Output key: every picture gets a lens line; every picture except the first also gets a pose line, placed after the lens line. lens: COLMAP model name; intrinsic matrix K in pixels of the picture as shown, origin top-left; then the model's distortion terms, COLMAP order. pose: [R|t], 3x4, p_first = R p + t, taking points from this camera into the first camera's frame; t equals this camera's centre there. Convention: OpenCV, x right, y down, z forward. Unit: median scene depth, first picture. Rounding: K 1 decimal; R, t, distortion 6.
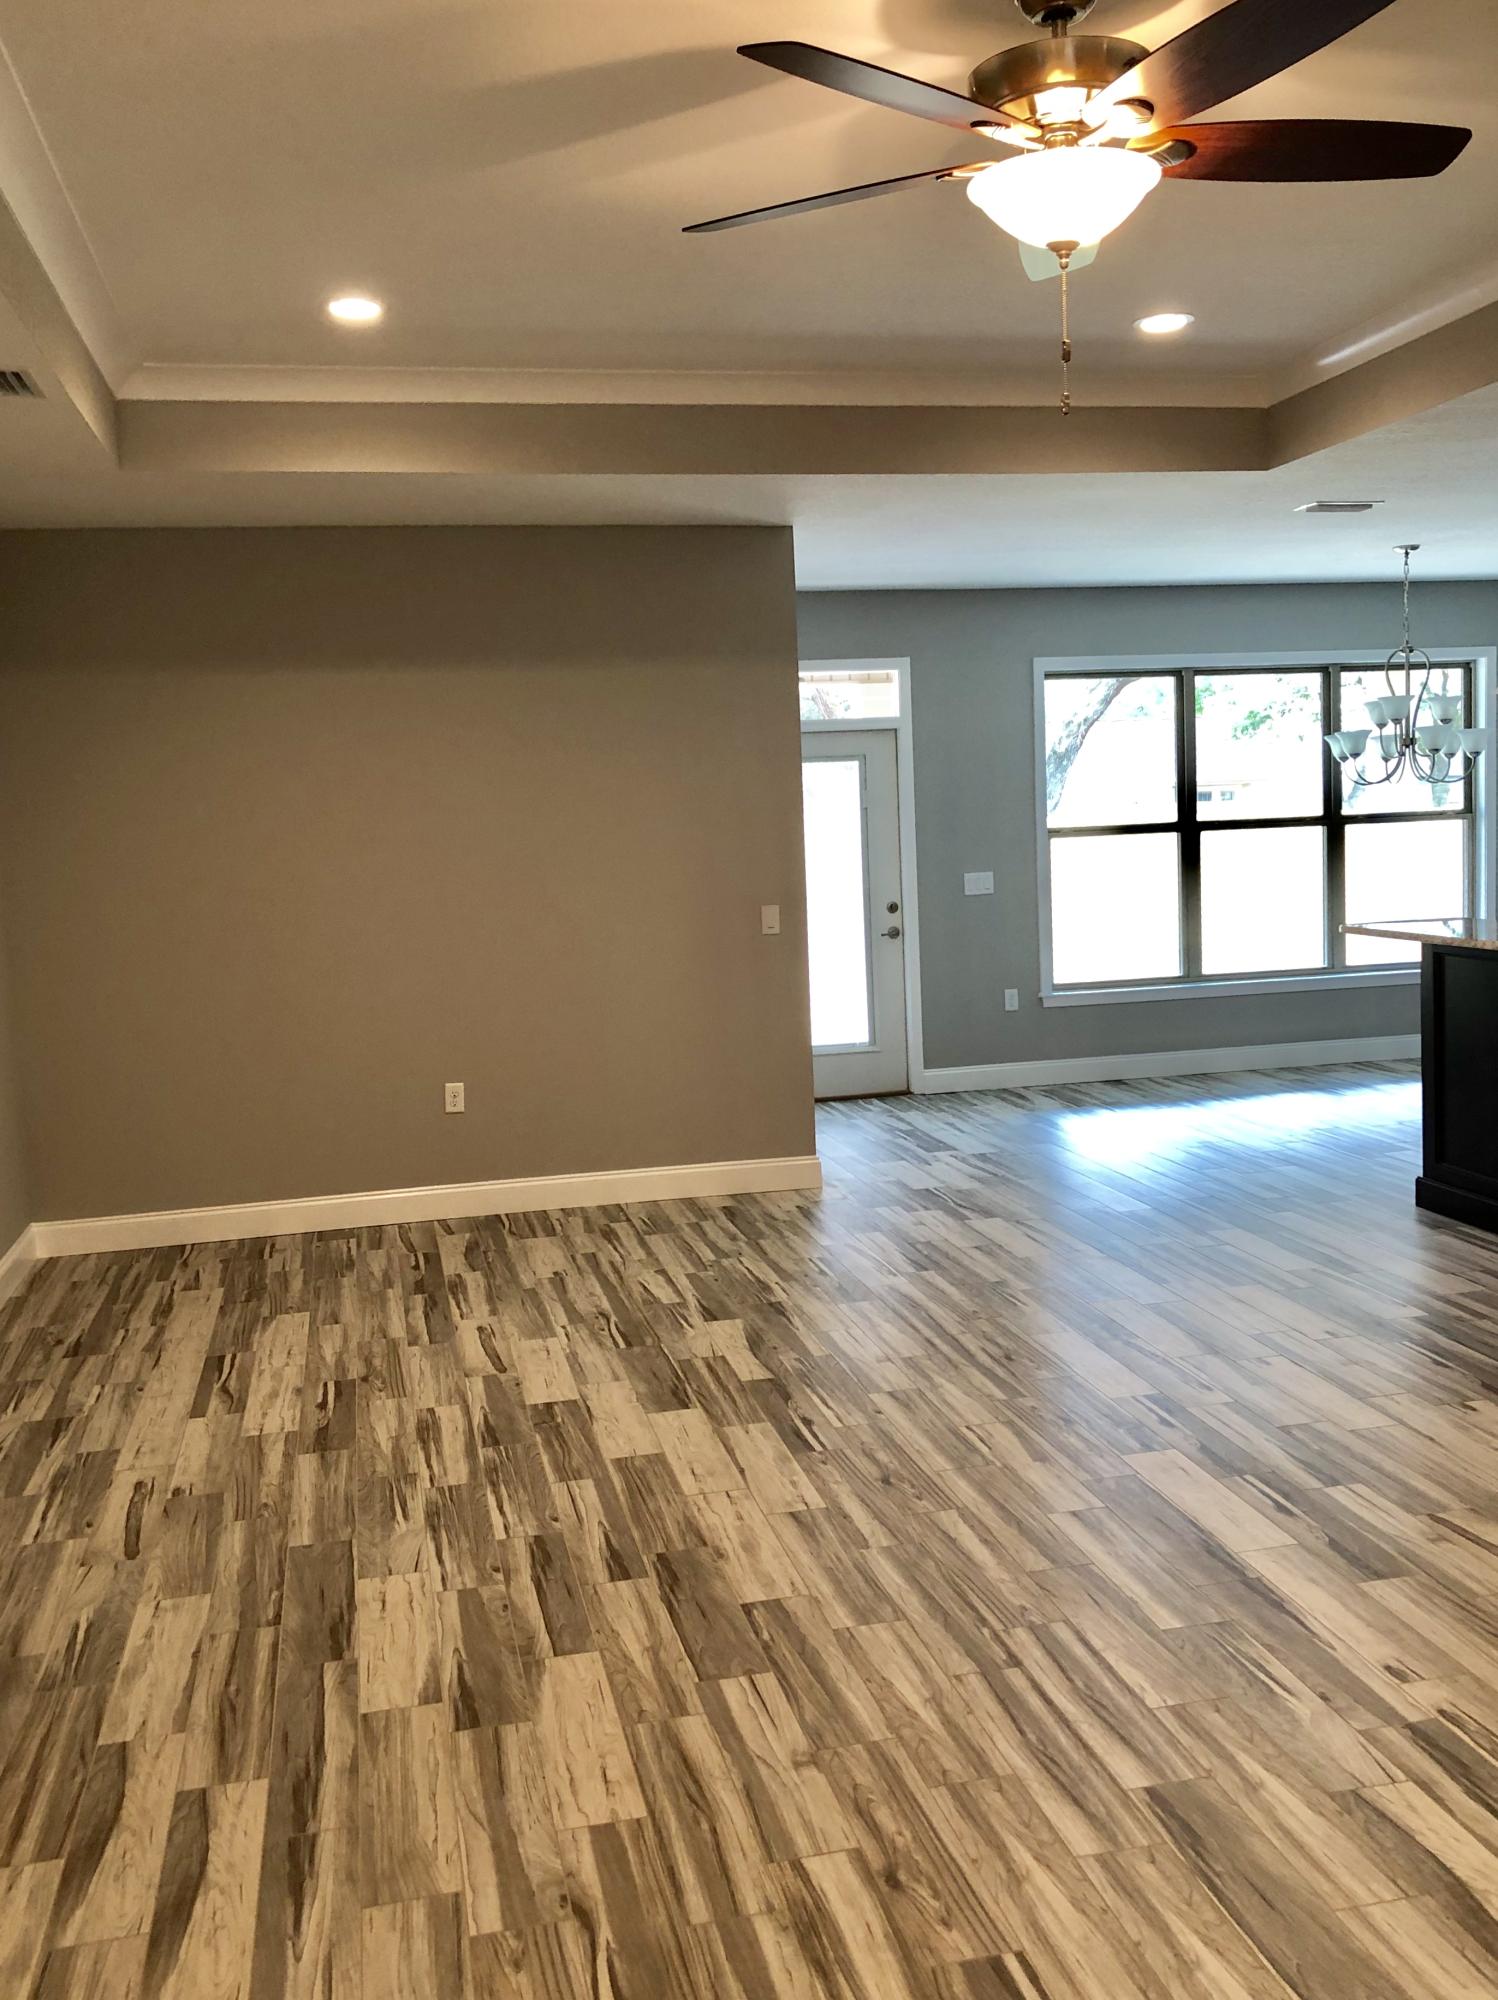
lens RADIAL K [[1644.7, 0, 750.9], [0, 1644.7, 997.6], [0, 0, 1]] dist [-0.004599, -0.002443]
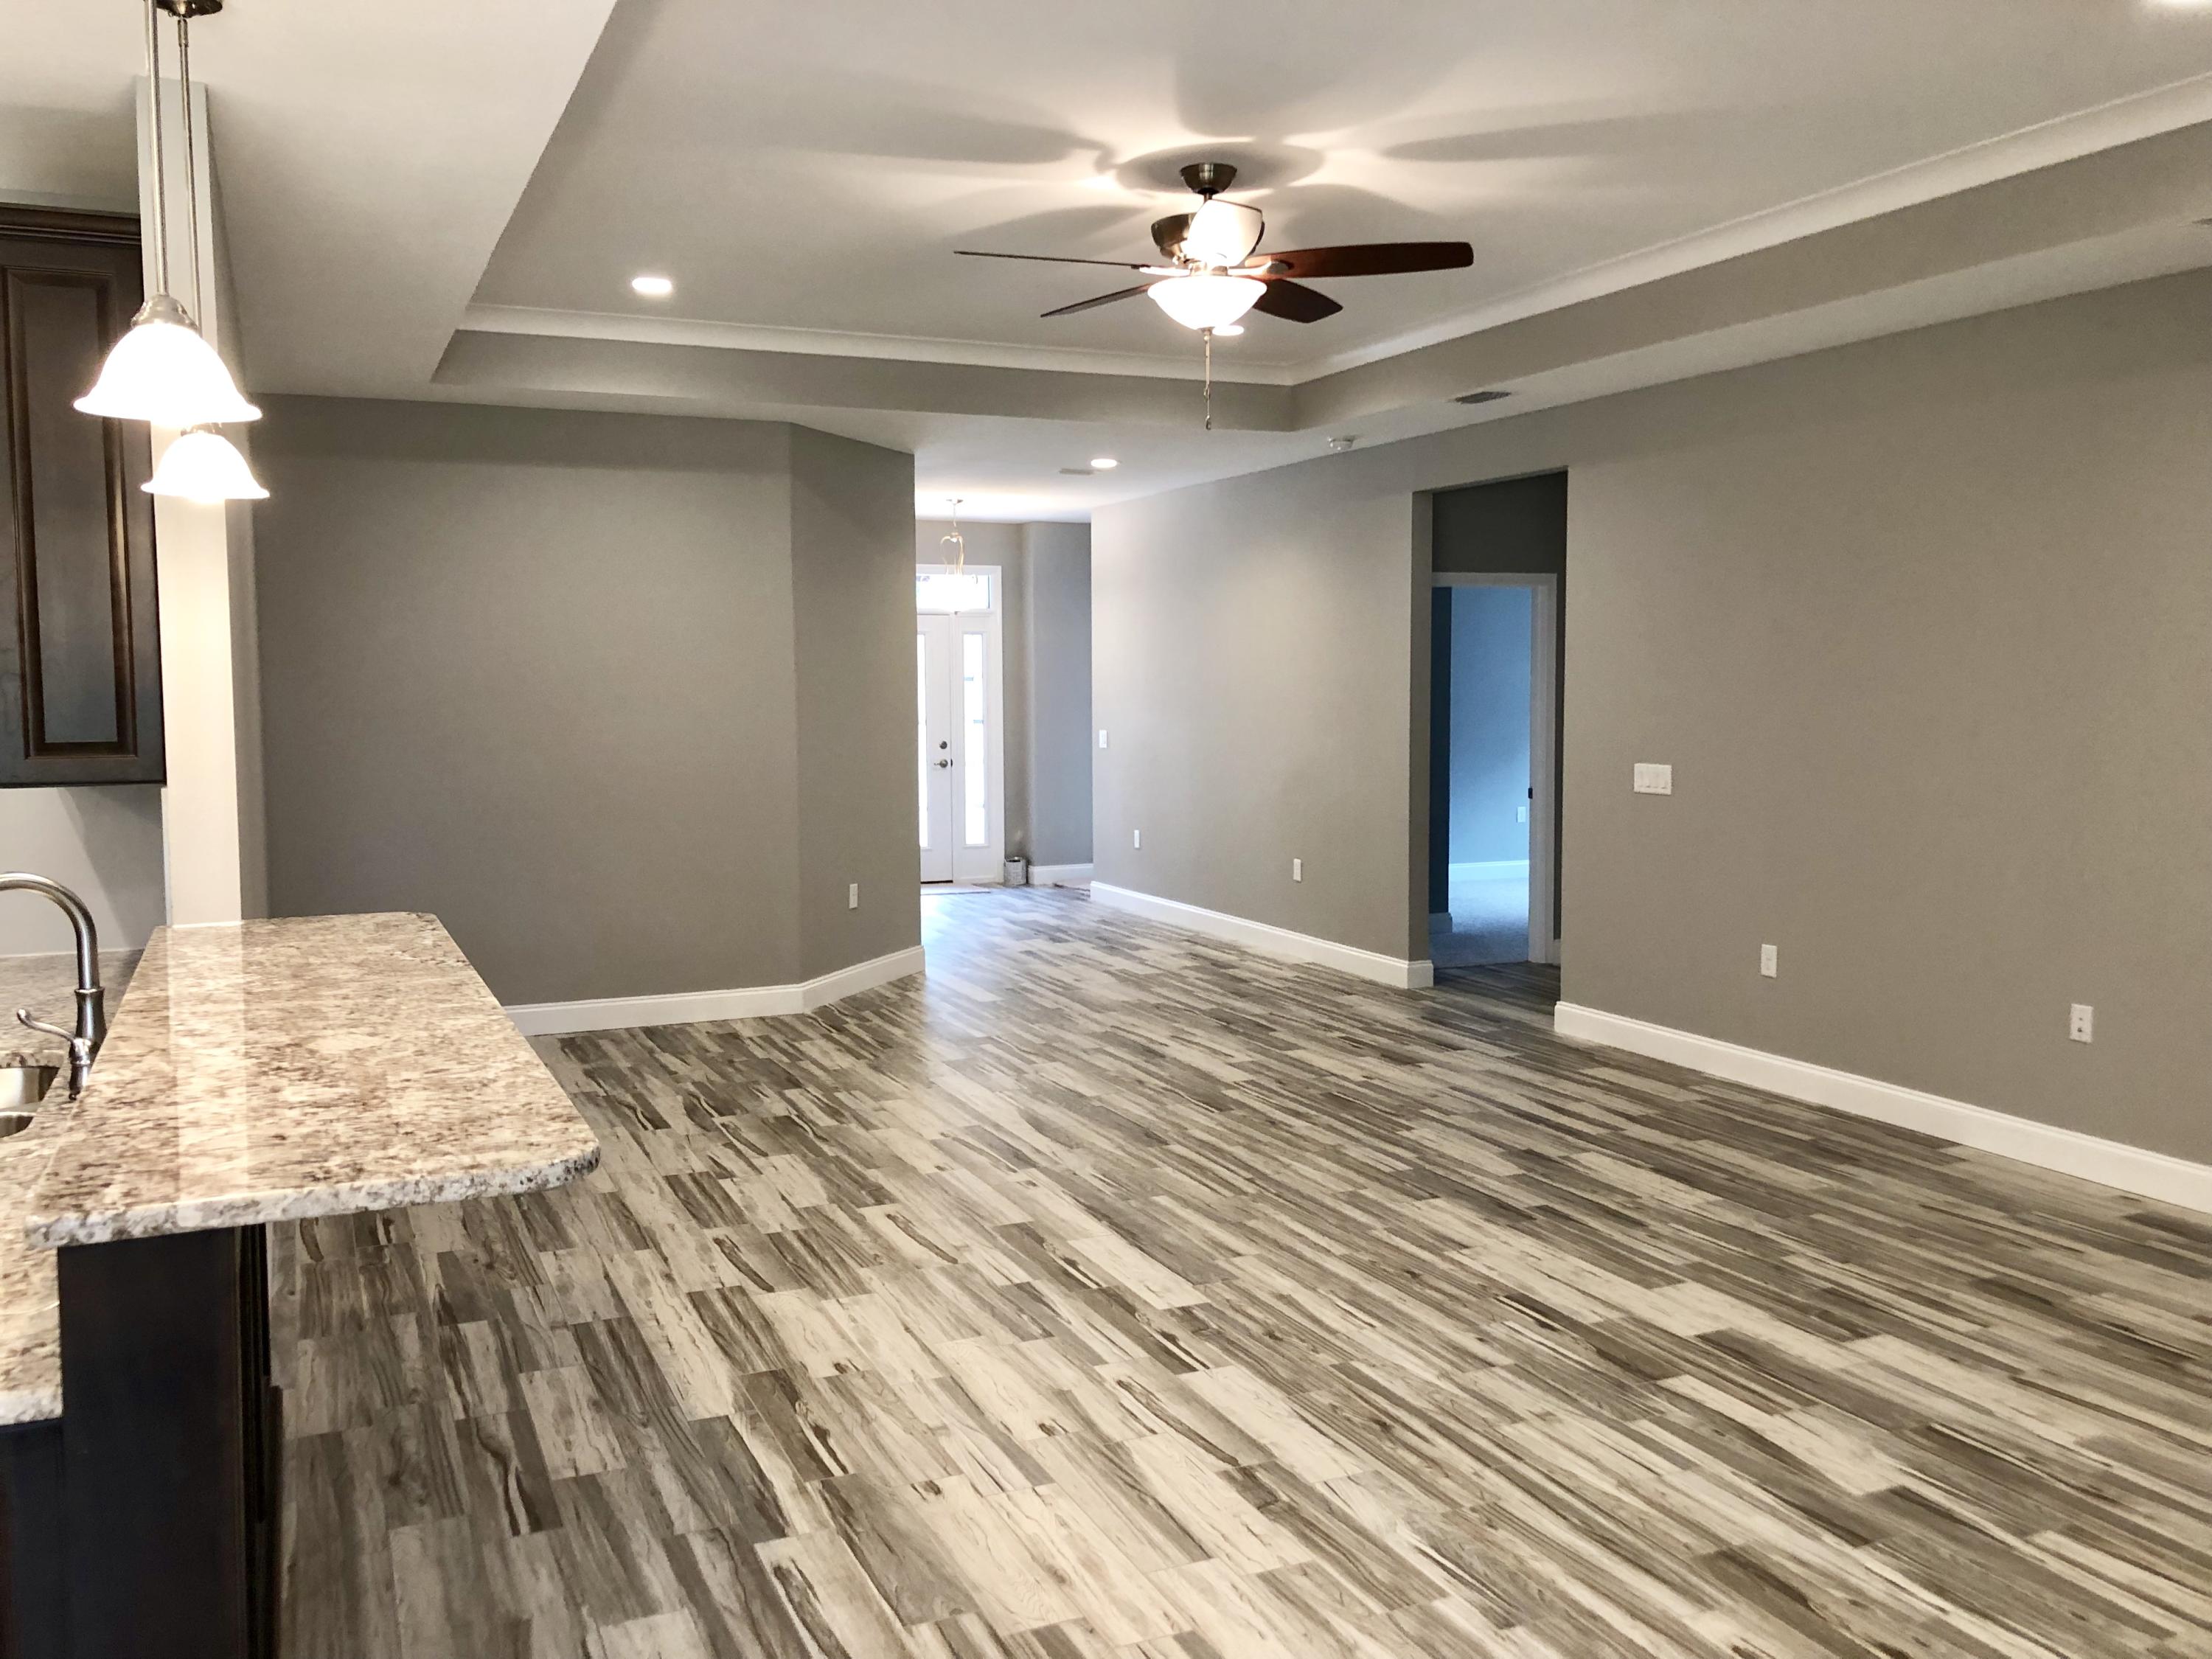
lens RADIAL K [[1819.0, 0, 1100.6], [0, 1819.0, 826.2], [0, 0, 1]] dist [-0.004599, -0.002443]
pose [[-0.973523, 0.066621, -0.218665, 0.557614], [0.021236, 0.978809, 0.203672, -0.264922], [0.227600, 0.193636, -0.954308, 2.155131]]
